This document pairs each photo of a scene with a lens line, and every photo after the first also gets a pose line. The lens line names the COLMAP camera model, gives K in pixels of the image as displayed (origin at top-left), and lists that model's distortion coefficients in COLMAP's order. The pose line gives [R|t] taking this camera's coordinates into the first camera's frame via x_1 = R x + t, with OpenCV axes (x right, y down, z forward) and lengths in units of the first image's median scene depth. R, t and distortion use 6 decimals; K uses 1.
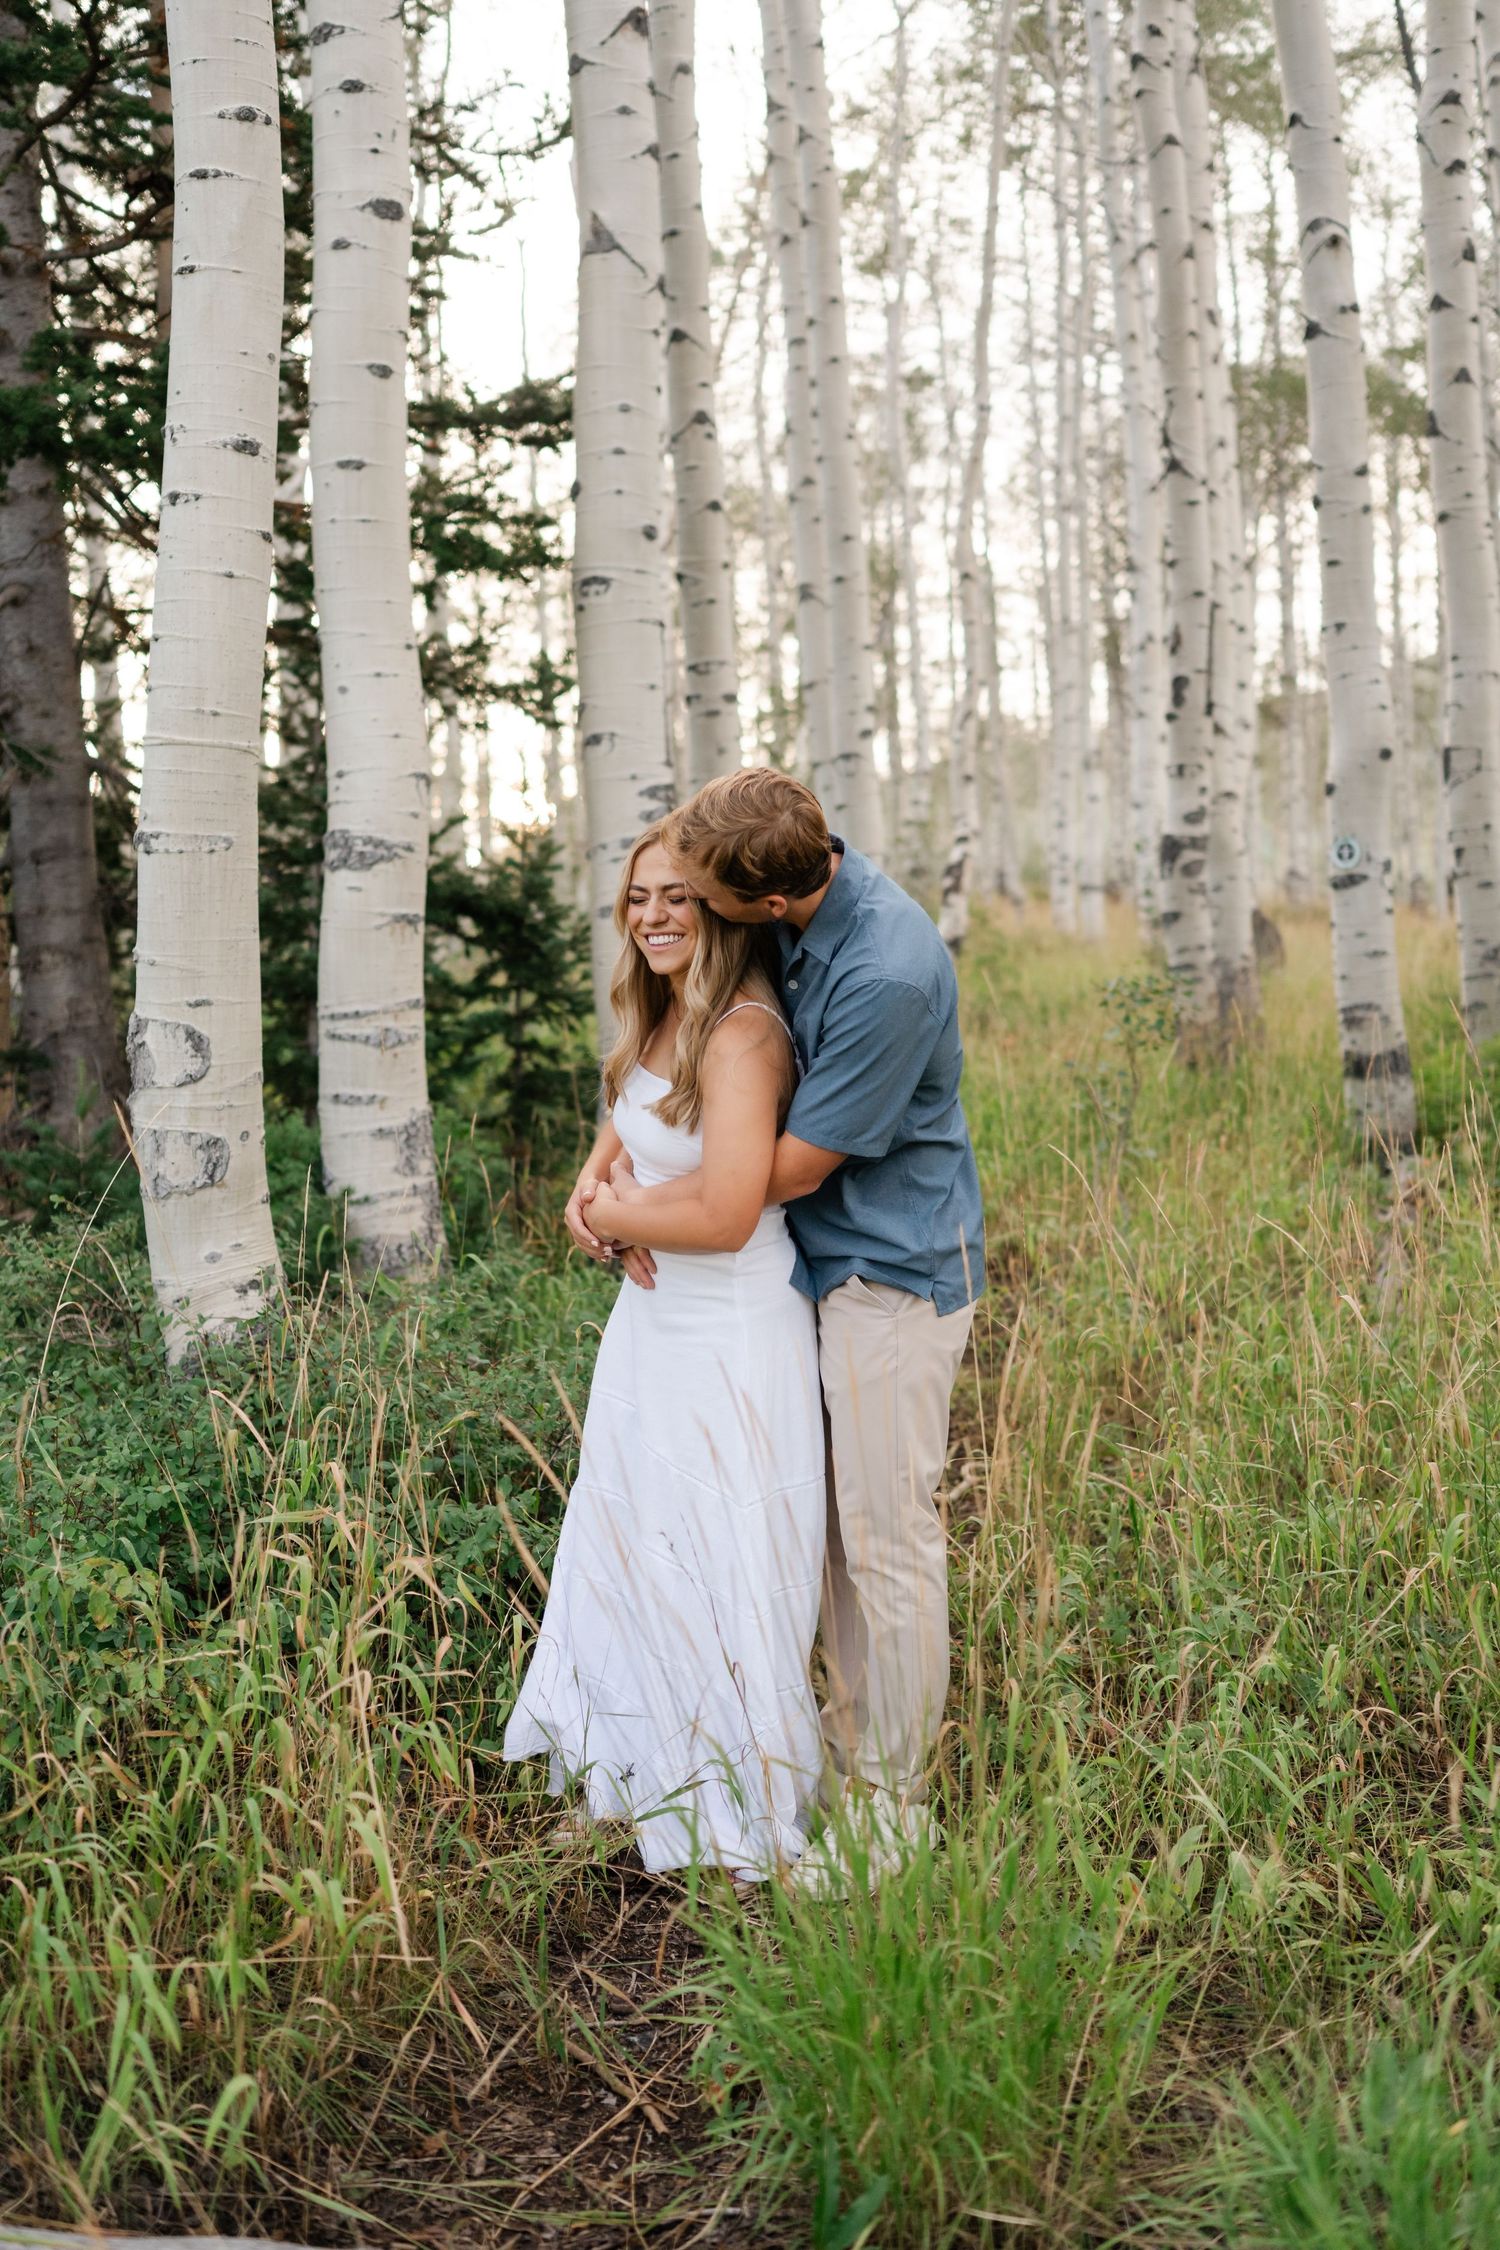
lens RADIAL K [[2245.4, 0, 766.7], [0, 2245.4, 1073.8], [0, 0, 1]] dist [-0.013380, 0.028406]
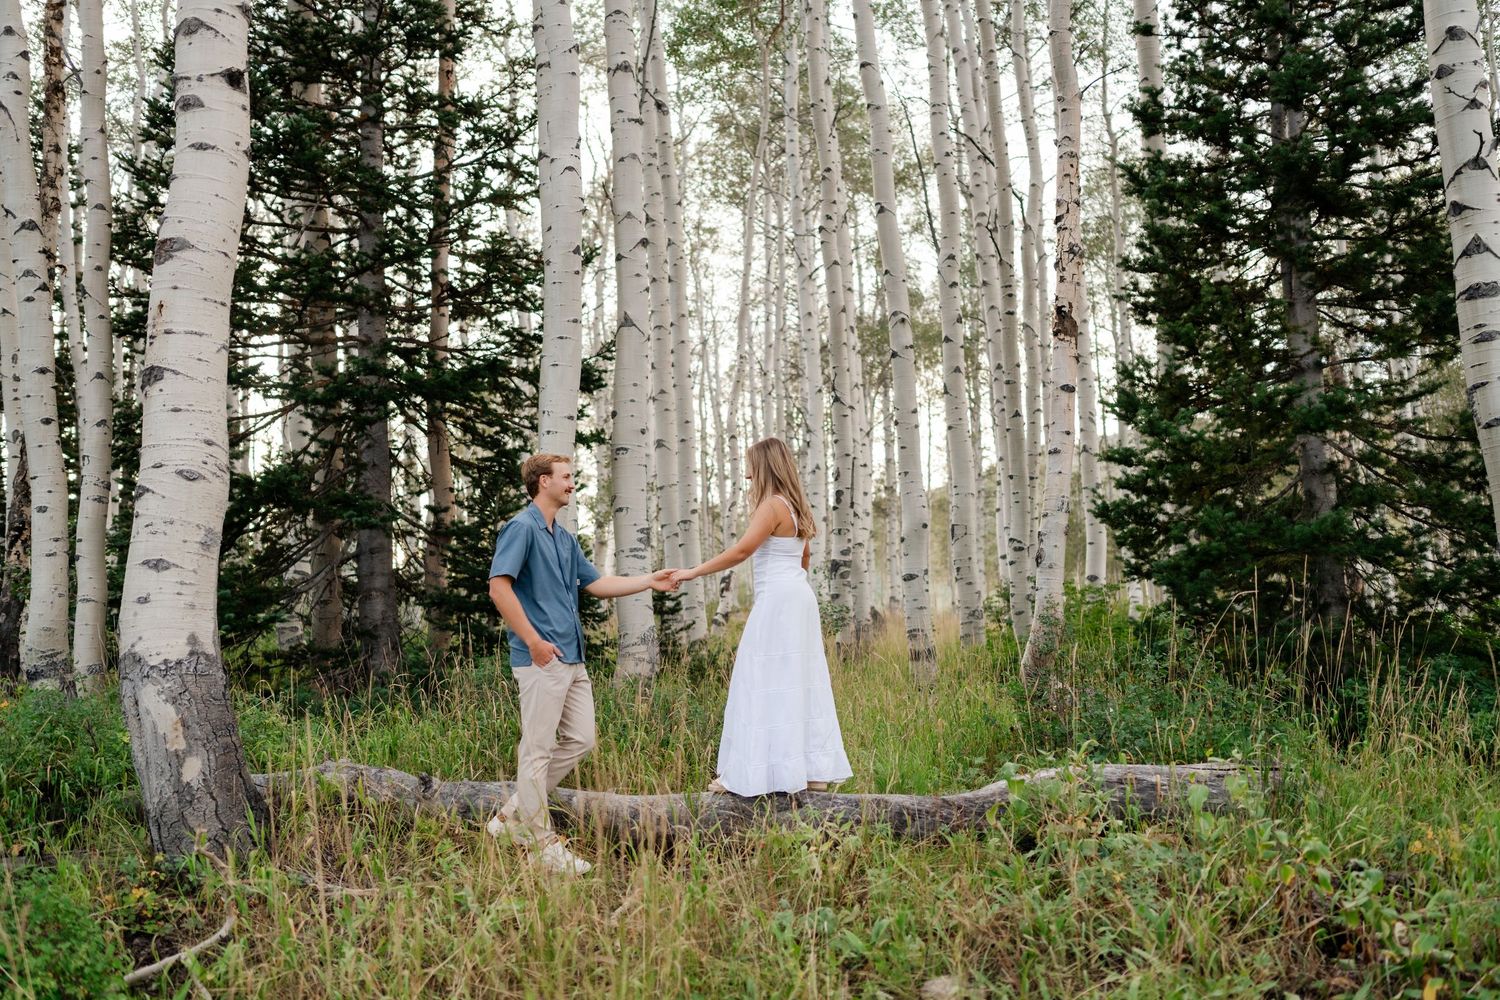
lens RADIAL K [[1425.7, 0, 750.0], [0, 1425.7, 500.0], [0, 0, 1]] dist [-0.008421, 0.017674]
pose [[0.991530, 0.031312, 0.126050, -0.074699], [-0.010820, 0.987045, -0.160080, 0.055228], [-0.129430, 0.157360, 0.979023, -0.342440]]
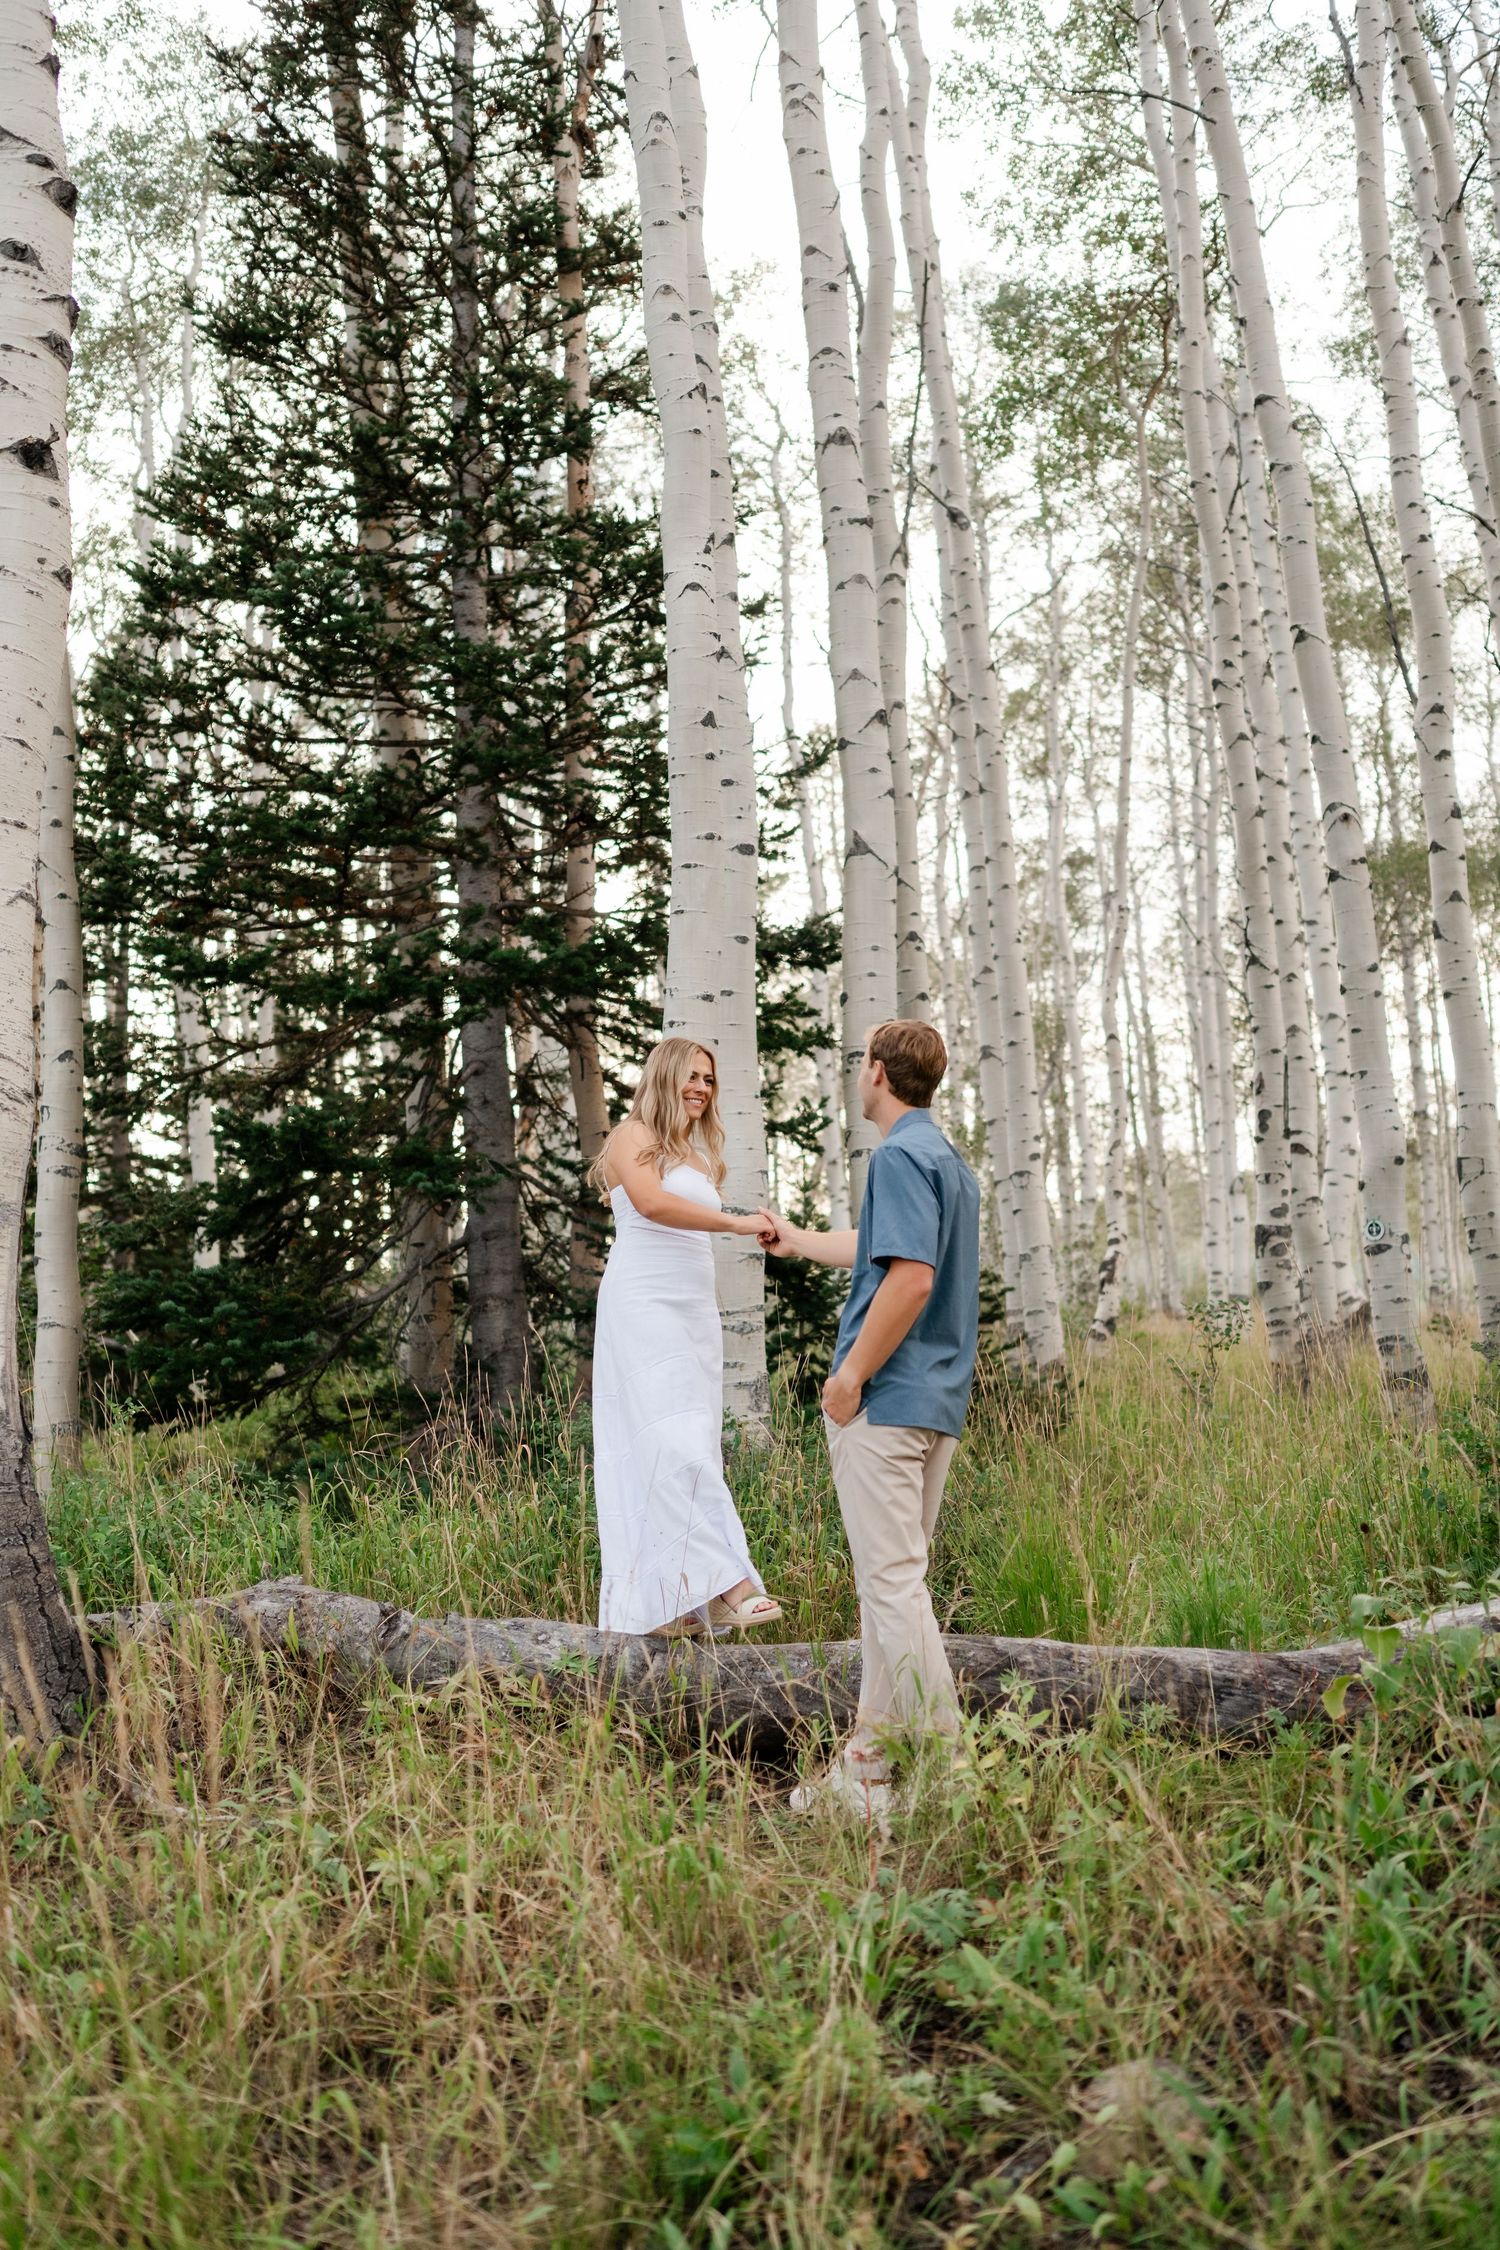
lens RADIAL K [[2138.6, 0, 750.0], [0, 2138.6, 1125.0], [0, 0, 1]] dist [-0.008421, 0.017674]
pose [[0.995783, -0.013899, -0.090678, -0.008627], [-0.002009, 0.984916, -0.173023, 0.050147], [0.091715, 0.172476, 0.980735, -0.264650]]
